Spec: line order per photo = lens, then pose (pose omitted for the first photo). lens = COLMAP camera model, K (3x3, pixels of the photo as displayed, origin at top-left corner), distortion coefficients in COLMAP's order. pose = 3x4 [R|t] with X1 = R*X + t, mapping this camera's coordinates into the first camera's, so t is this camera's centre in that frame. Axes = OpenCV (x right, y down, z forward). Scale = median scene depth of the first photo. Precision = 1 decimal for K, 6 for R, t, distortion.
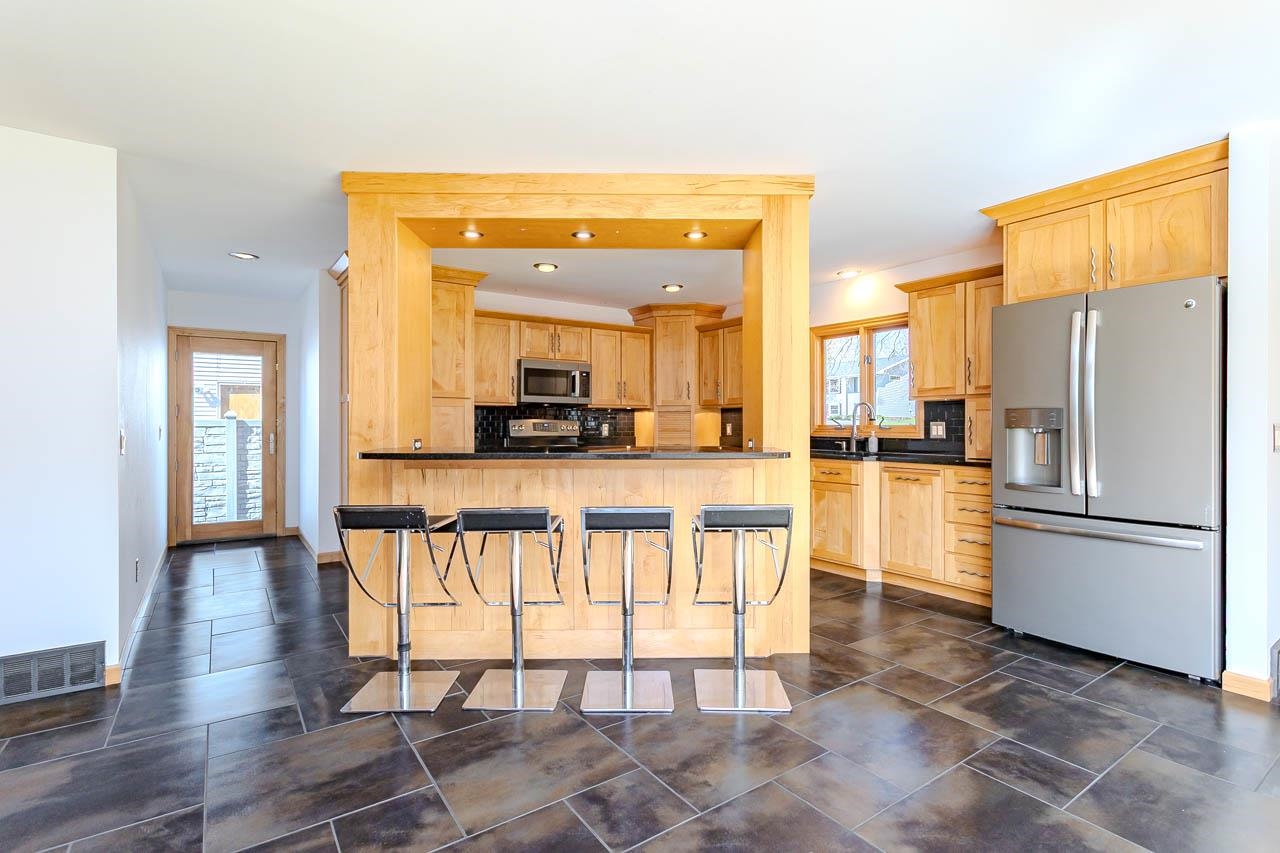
lens RADIAL K [[590.4, 0, 613.1], [0, 590.4, 426.3], [0, 0, 1]] dist [-0.000348, 0.000174]
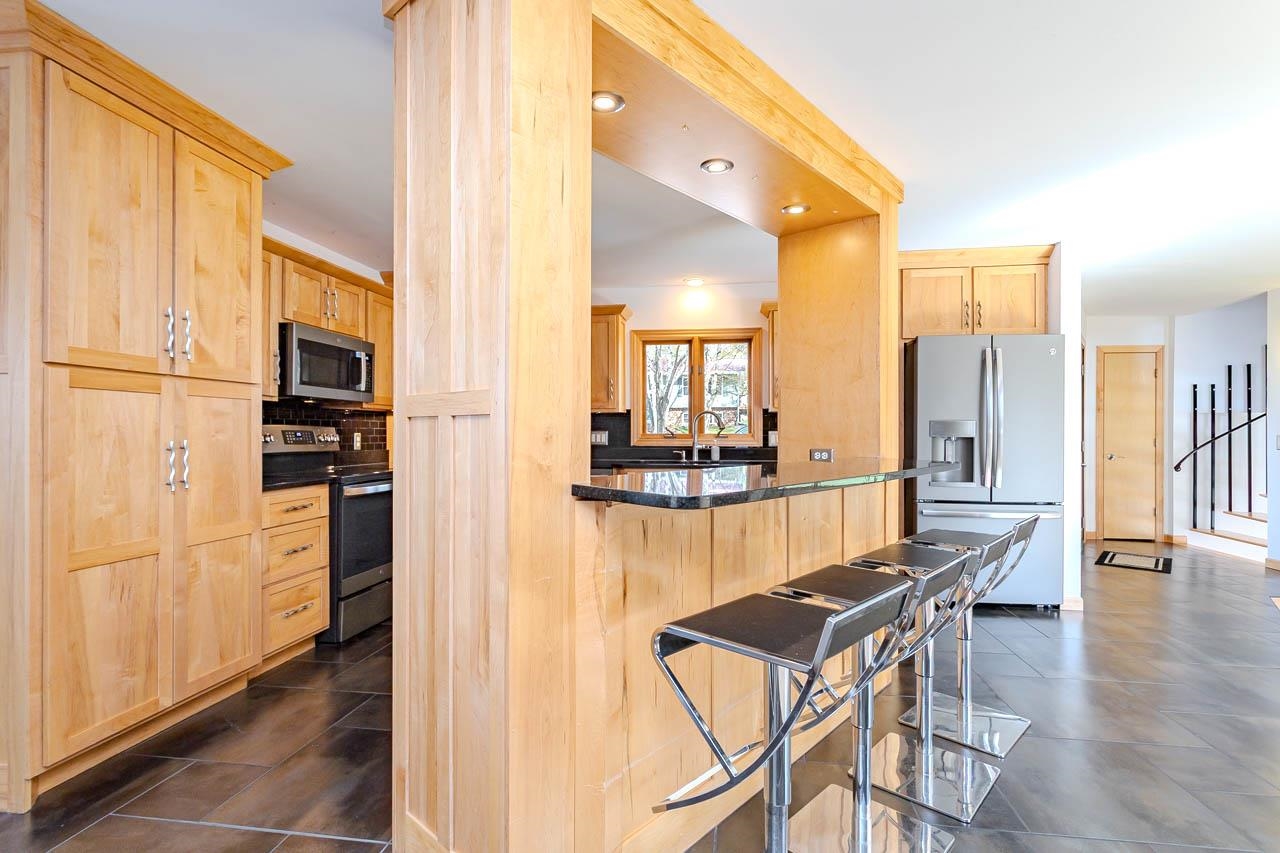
lens RADIAL K [[620.4, 0, 633.9], [0, 620.4, 430.6], [0, 0, 1]] dist [-0.000930, 0.000900]
pose [[0.670889, 0.003608, 0.741549, -0.432955], [0.001099, 0.999982, -0.005859, -0.001982], [-0.741557, 0.004746, 0.670873, 0.367467]]
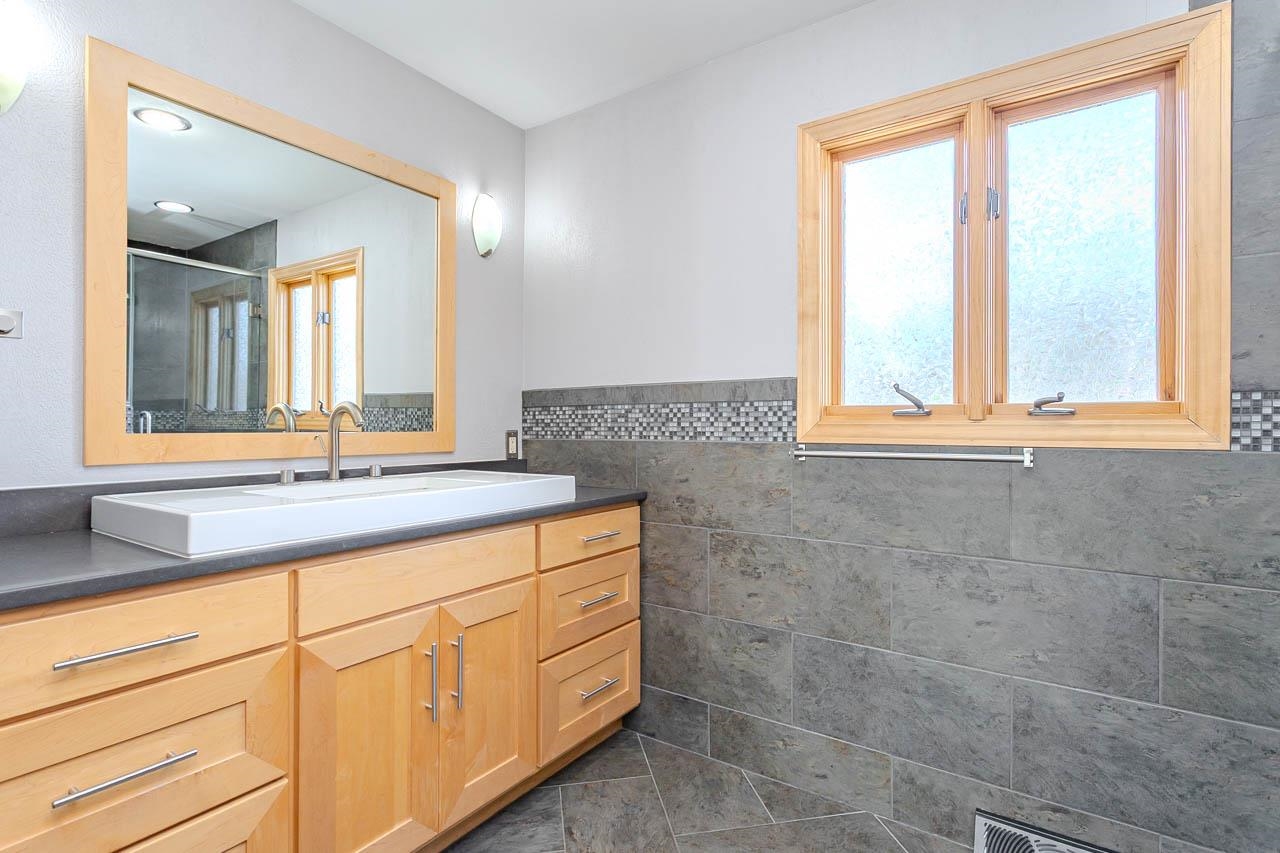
lens RADIAL K [[620.4, 0, 633.9], [0, 620.4, 430.6], [0, 0, 1]] dist [-0.000930, 0.000900]
pose [[0.932072, -0.001208, 0.362270, 0.122744], [-0.000557, 0.999988, 0.004768, 0.009939], [-0.362271, -0.004645, 0.932061, 0.749547]]
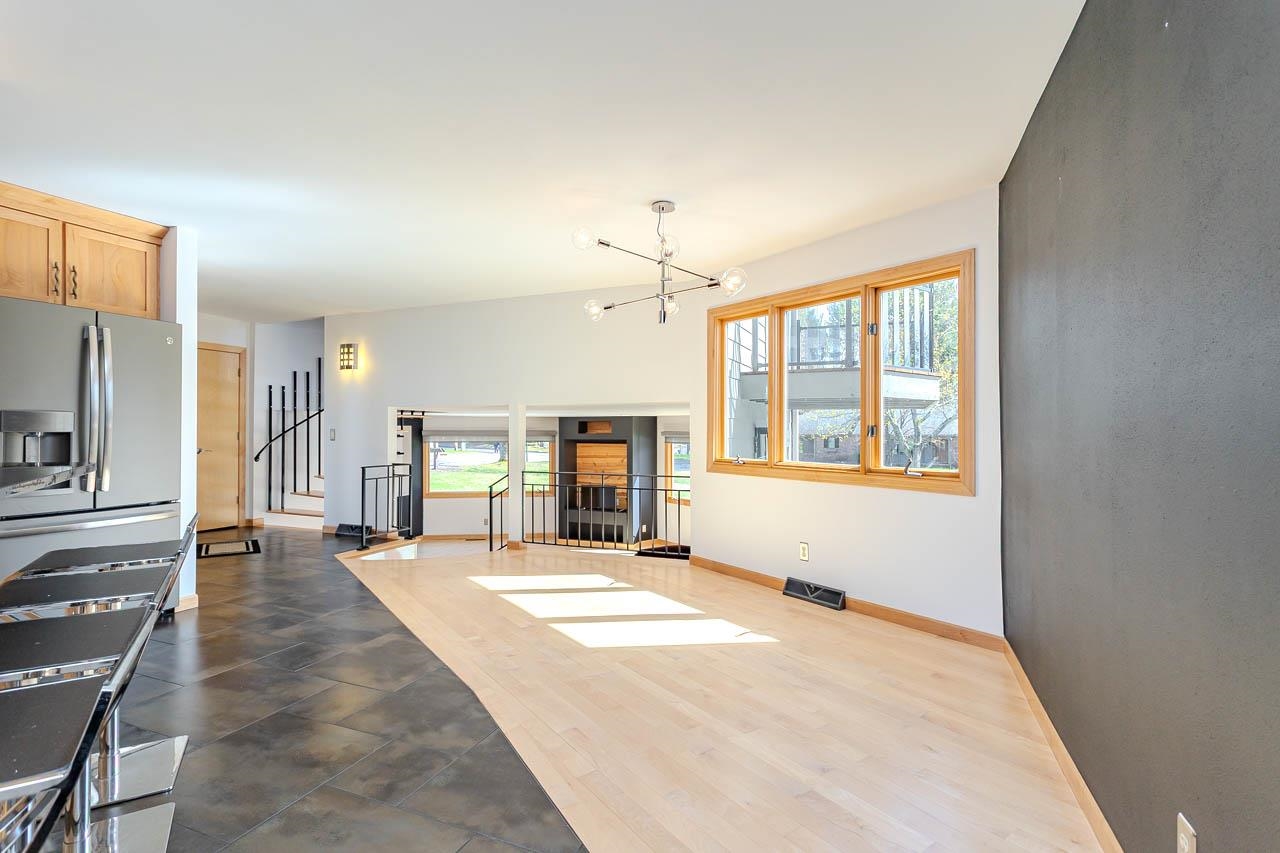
lens RADIAL K [[609.5, 0, 657.9], [0, 609.5, 428.8], [0, 0, 1]] dist [0.001450, 0.000681]
pose [[-0.579335, -0.000554, 0.815089, -0.425337], [0.002524, 0.999994, 0.002473, -0.001382], [-0.815085, 0.003490, -0.579330, 0.446300]]
